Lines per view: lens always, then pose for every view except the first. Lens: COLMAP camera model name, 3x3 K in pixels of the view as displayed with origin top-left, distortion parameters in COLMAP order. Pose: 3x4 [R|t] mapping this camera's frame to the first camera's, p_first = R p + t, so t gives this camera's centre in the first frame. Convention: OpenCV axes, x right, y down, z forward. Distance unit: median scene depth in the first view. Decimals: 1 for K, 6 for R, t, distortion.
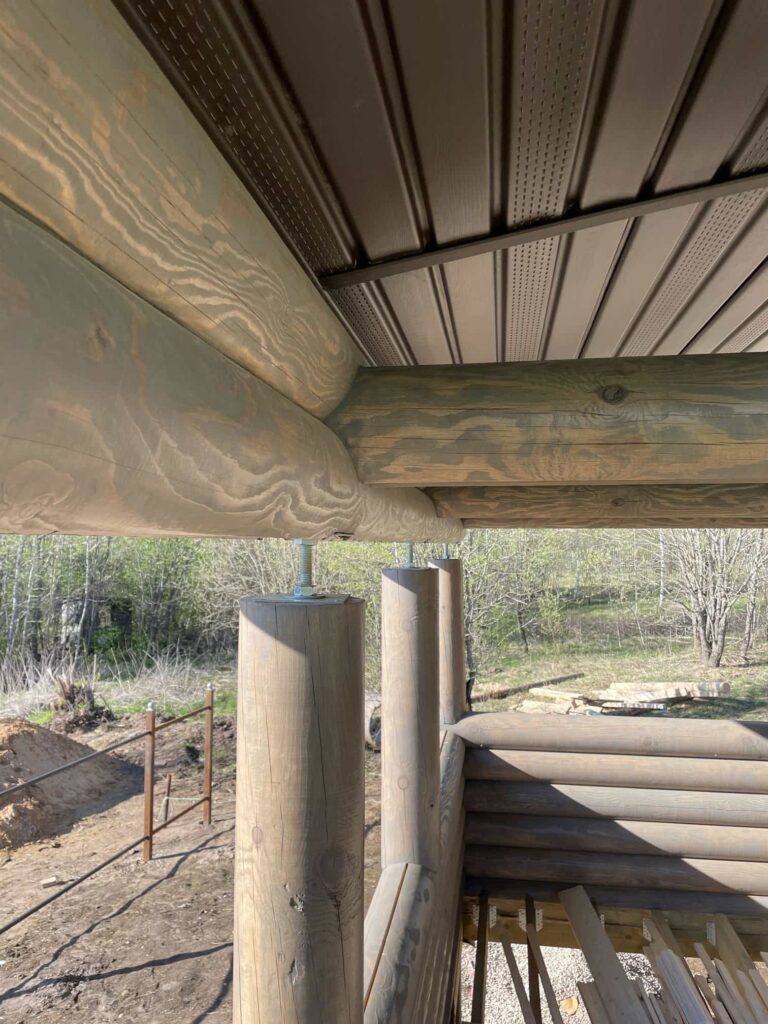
lens RADIAL K [[782.1, 0, 390.5], [0, 782.1, 508.1], [0, 0, 1]] dist [0.069540, -0.077833]
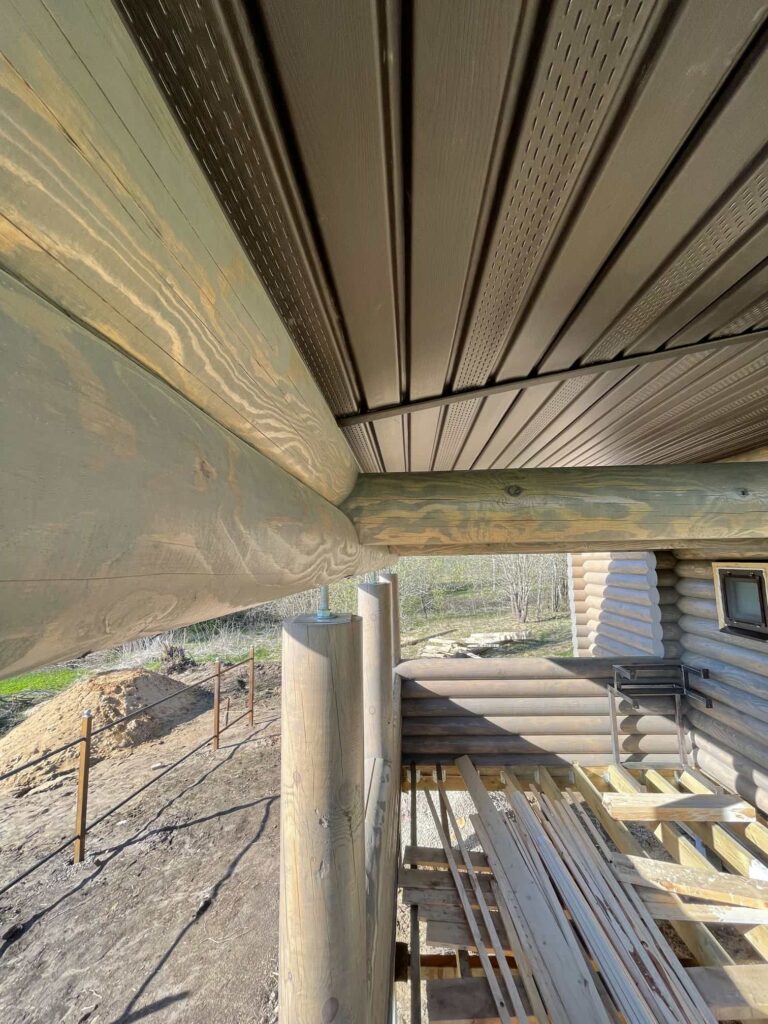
lens RADIAL K [[414.1, 0, 391.6], [0, 414.1, 513.1], [0, 0, 1]] dist [0.000148, -0.001519]
pose [[0.994752, -0.008705, 0.101949, -0.062550], [0.015317, 0.997816, -0.064258, -0.043065], [-0.101167, 0.065482, 0.992712, 0.150724]]
